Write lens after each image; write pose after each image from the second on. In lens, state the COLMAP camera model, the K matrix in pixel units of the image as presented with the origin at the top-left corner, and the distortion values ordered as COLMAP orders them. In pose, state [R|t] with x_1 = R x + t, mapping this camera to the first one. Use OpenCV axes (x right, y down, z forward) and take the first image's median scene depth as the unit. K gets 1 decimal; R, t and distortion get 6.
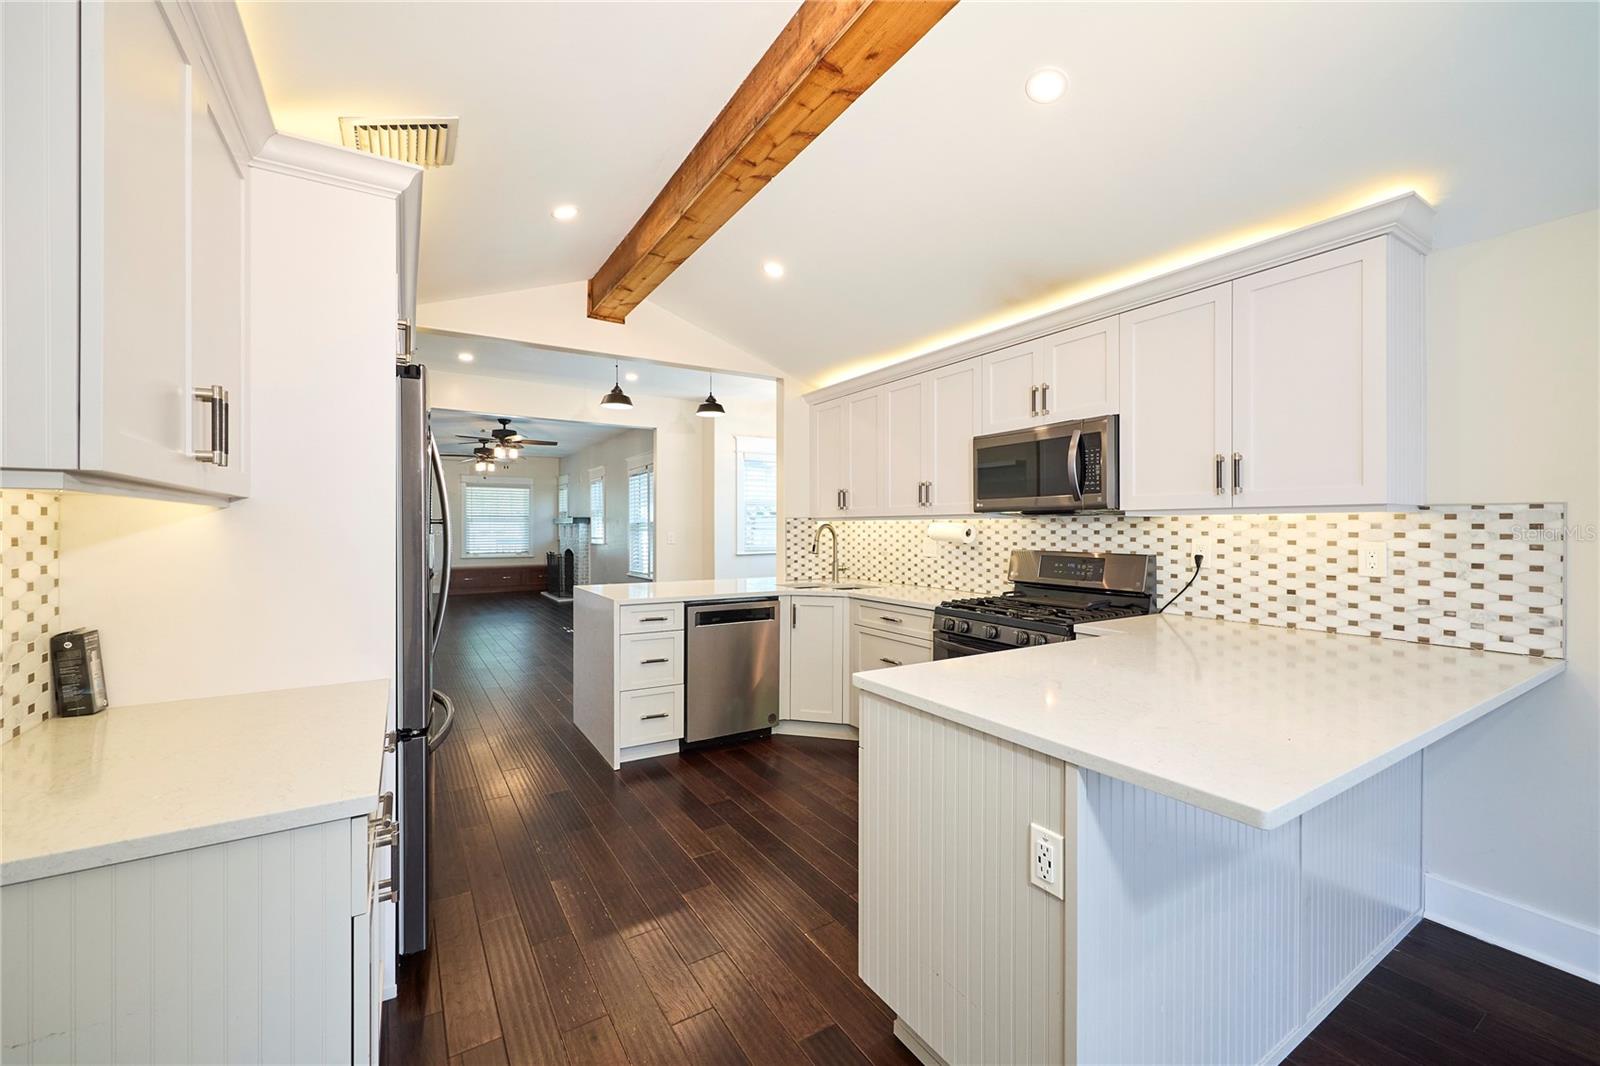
lens RADIAL K [[642.9, 0, 791.4], [0, 642.9, 529.2], [0, 0, 1]] dist [0.000951, -0.000703]
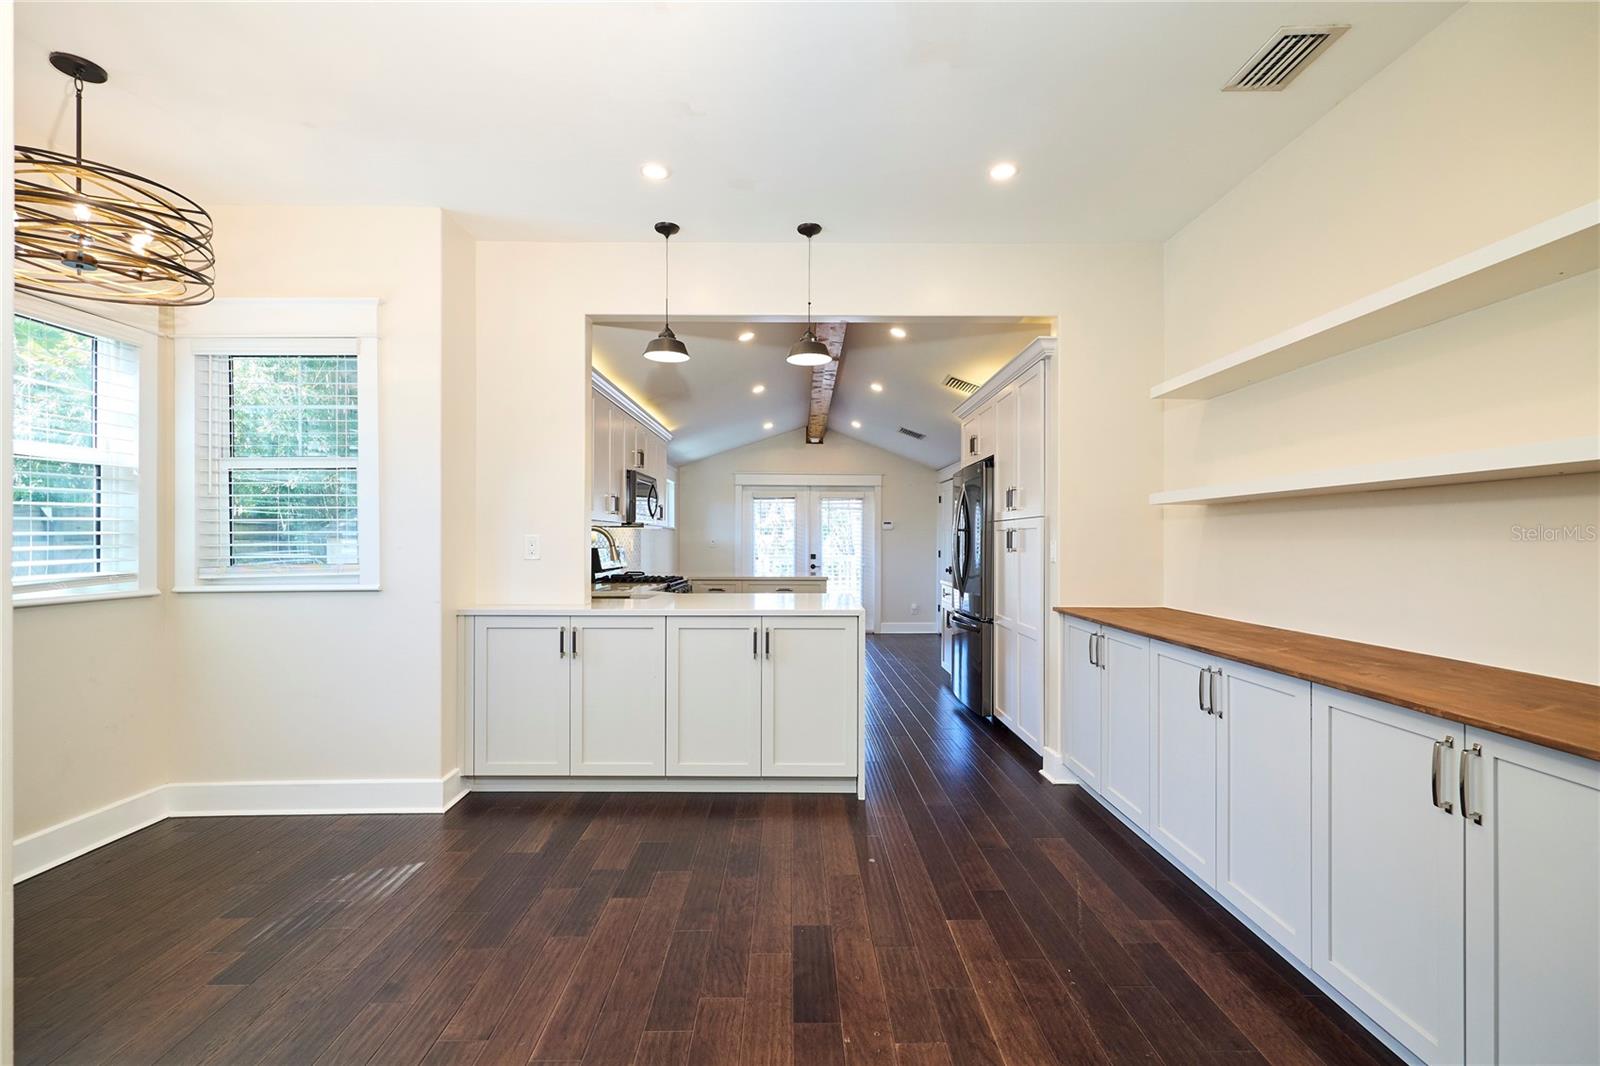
lens RADIAL K [[716.9, 0, 794.4], [0, 716.9, 534.6], [0, 0, 1]] dist [0.011786, -0.000382]
pose [[-0.855335, 0.003660, 0.518062, -0.965211], [0.001530, 0.999989, -0.004540, 0.011885], [-0.518073, -0.003091, -0.855331, 2.437381]]
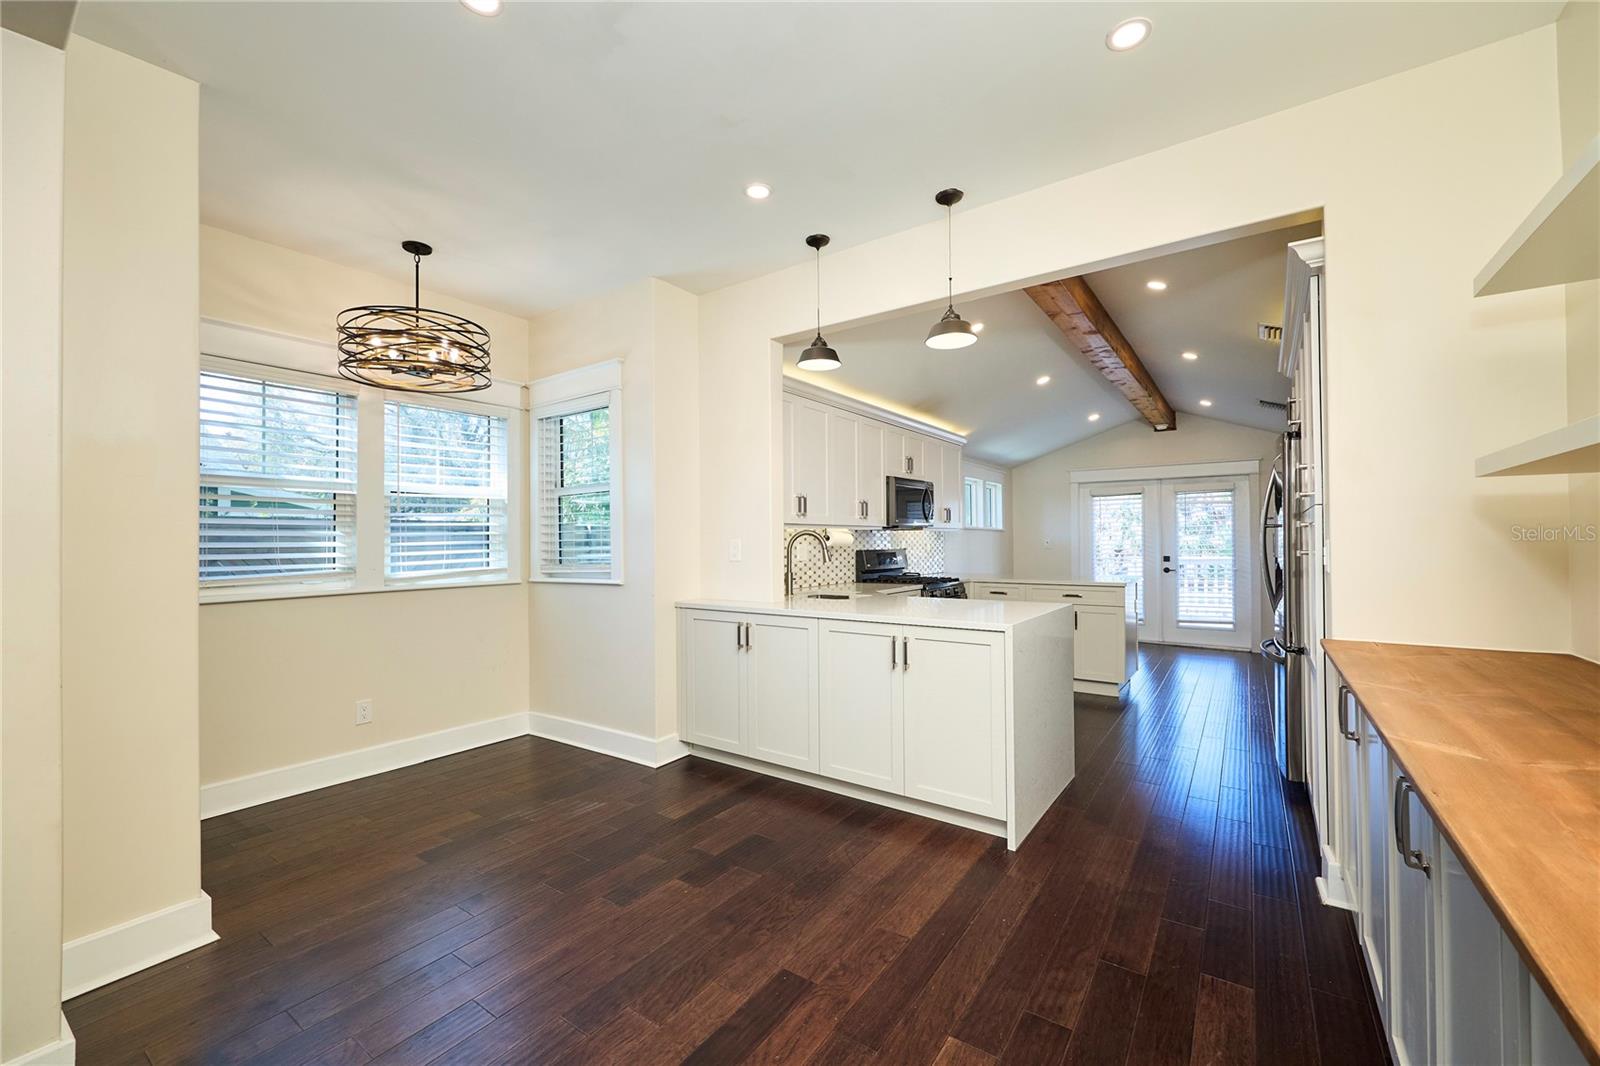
lens RADIAL K [[642.9, 0, 793.6], [0, 642.9, 533.5], [0, 0, 1]] dist [0.000951, -0.000703]
pose [[-0.391853, 0.017698, 0.919858, -1.149186], [0.013069, 0.999821, -0.013669, 0.012325], [-0.919935, 0.006666, -0.392014, 2.013440]]
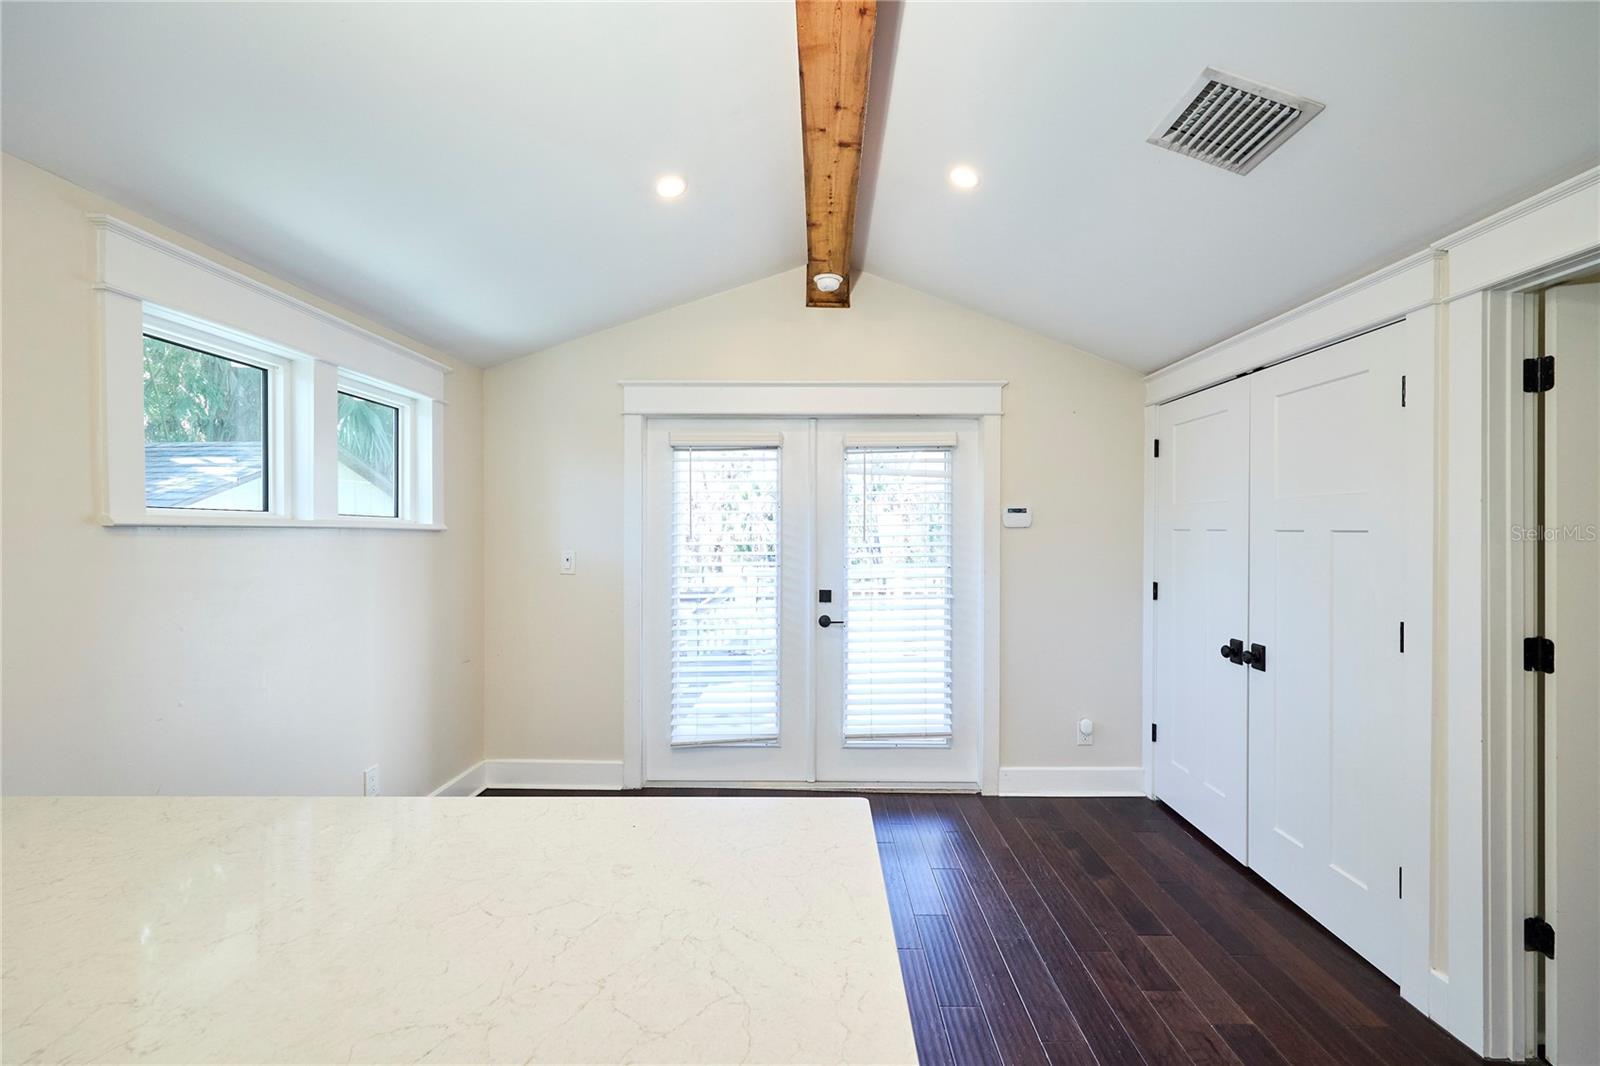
lens RADIAL K [[642.9, 0, 804.9], [0, 642.9, 527.8], [0, 0, 1]] dist [0.000951, -0.000703]
pose [[-0.845286, 0.004036, 0.534299, 0.054680], [0.005213, 0.999986, 0.000693, -0.025313], [-0.534289, 0.003371, -0.845295, 0.616588]]
